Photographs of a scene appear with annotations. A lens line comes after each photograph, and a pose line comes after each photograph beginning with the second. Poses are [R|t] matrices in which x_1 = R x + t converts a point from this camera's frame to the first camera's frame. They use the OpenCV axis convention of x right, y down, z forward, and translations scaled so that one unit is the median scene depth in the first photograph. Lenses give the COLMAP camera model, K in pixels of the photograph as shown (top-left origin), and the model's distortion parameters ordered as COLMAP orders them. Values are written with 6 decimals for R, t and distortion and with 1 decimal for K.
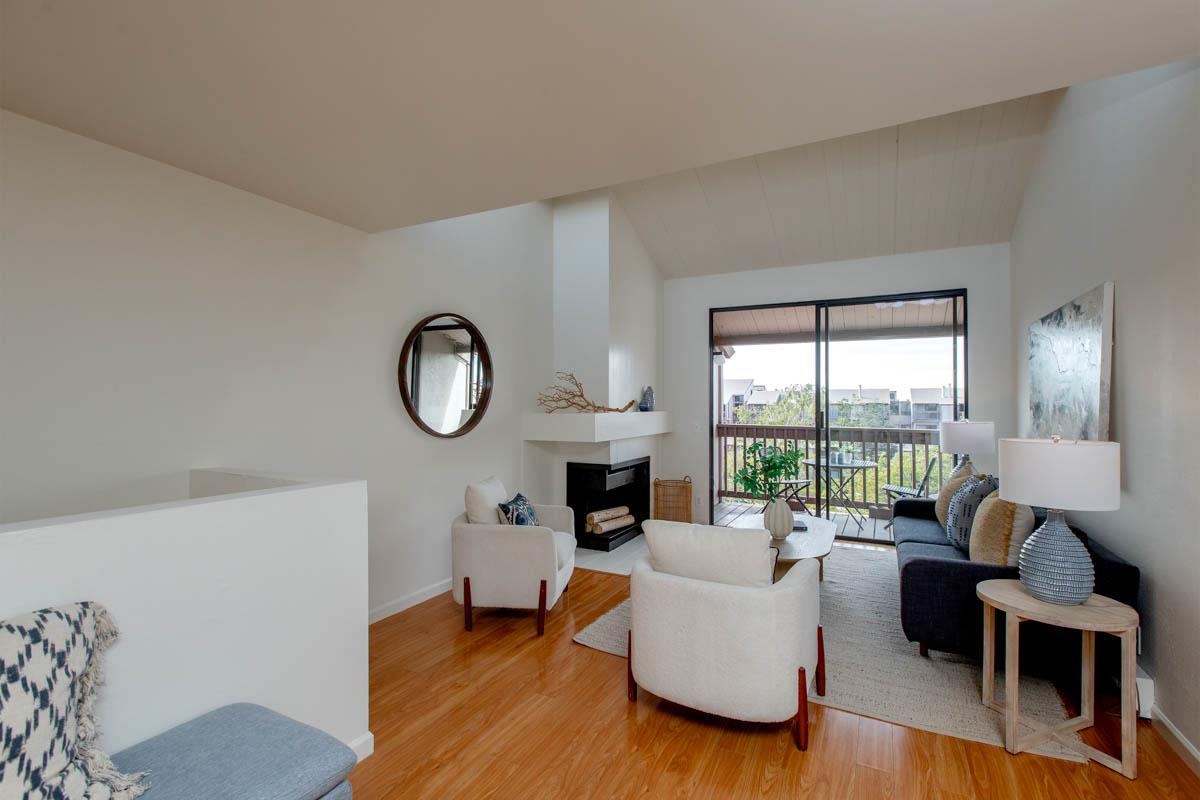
lens RADIAL K [[538.1, 0, 603.8], [0, 538.1, 401.3], [0, 0, 1]] dist [0.000607, 0.000740]
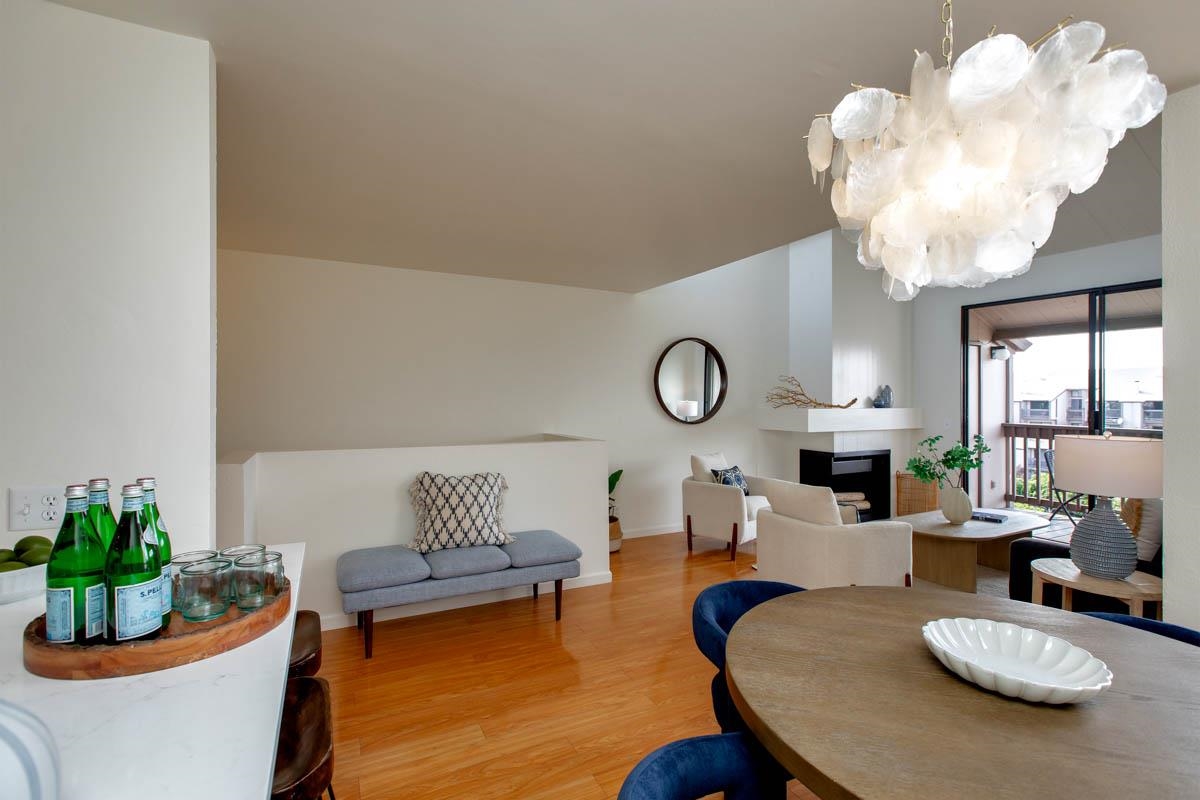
lens RADIAL K [[538.1, 0, 597.4], [0, 538.1, 399.3], [0, 0, 1]] dist [0.000607, 0.000740]
pose [[0.804508, 0.002053, -0.593939, 0.271712], [0.000040, 0.999994, 0.003510, -0.002721], [0.593942, -0.002847, 0.804503, -0.230347]]
